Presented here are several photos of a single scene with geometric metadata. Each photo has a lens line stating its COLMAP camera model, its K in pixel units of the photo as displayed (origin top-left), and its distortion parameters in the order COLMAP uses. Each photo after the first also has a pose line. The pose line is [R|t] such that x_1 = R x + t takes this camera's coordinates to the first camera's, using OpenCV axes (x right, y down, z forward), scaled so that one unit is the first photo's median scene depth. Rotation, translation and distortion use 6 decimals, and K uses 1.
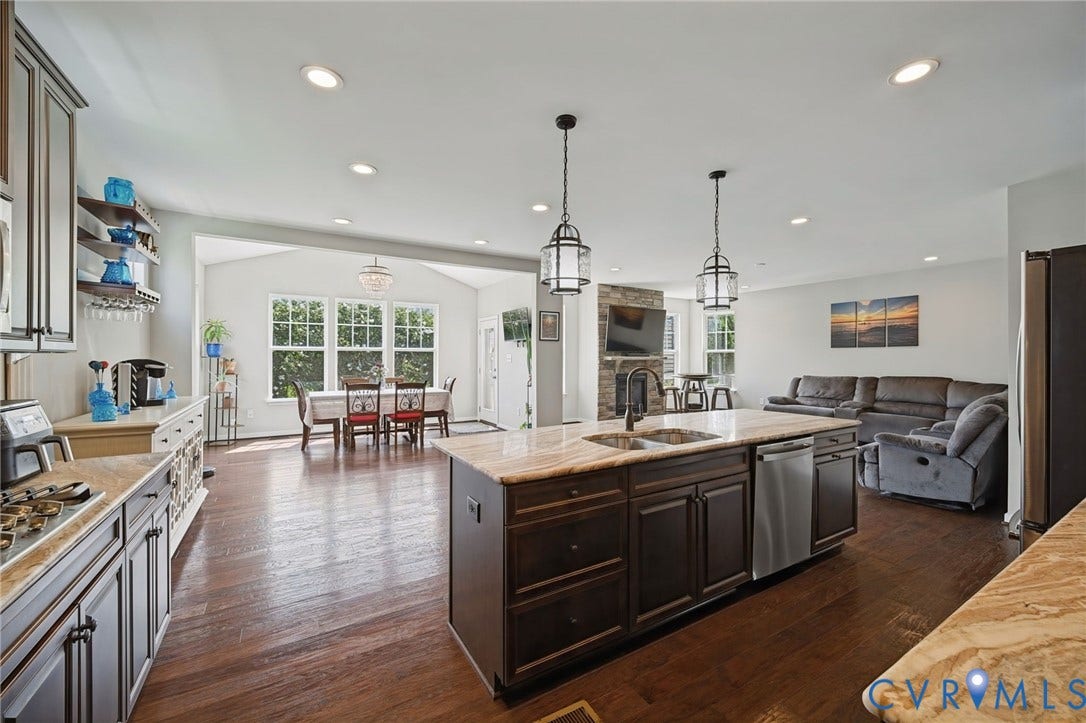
lens RADIAL K [[429.4, 0, 545.9], [0, 429.4, 357.8], [0, 0, 1]] dist [-0.001044, -0.000006]
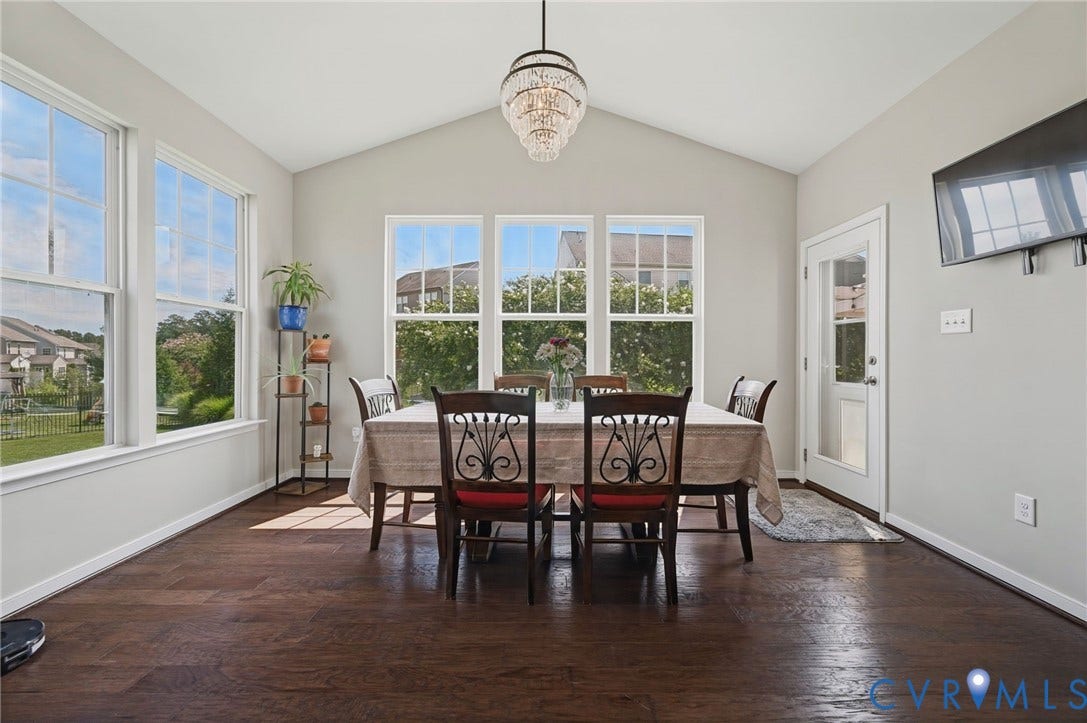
lens RADIAL K [[429.8, 0, 546.4], [0, 429.8, 357.8], [0, 0, 1]] dist [-0.001044, -0.000006]
pose [[0.855708, 0.000921, -0.517458, -0.207567], [-0.002272, 0.999995, -0.001978, 0.033485], [0.517454, 0.002869, 0.855706, 0.693732]]
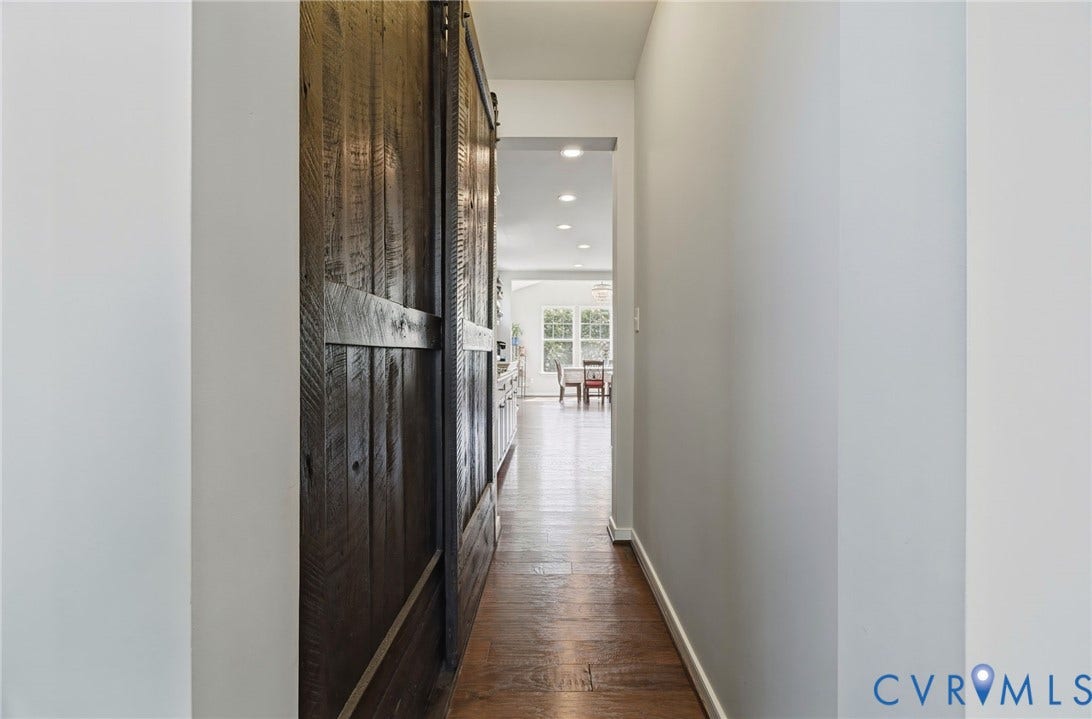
lens RADIAL K [[435.9, 0, 547.3], [0, 435.9, 353.5], [0, 0, 1]] dist [0.000657, 0.000097]
pose [[0.852383, 0.001465, -0.522916, 0.235239], [-0.004178, 0.999983, -0.004009, 0.036305], [0.522902, 0.005602, 0.852375, -0.397756]]
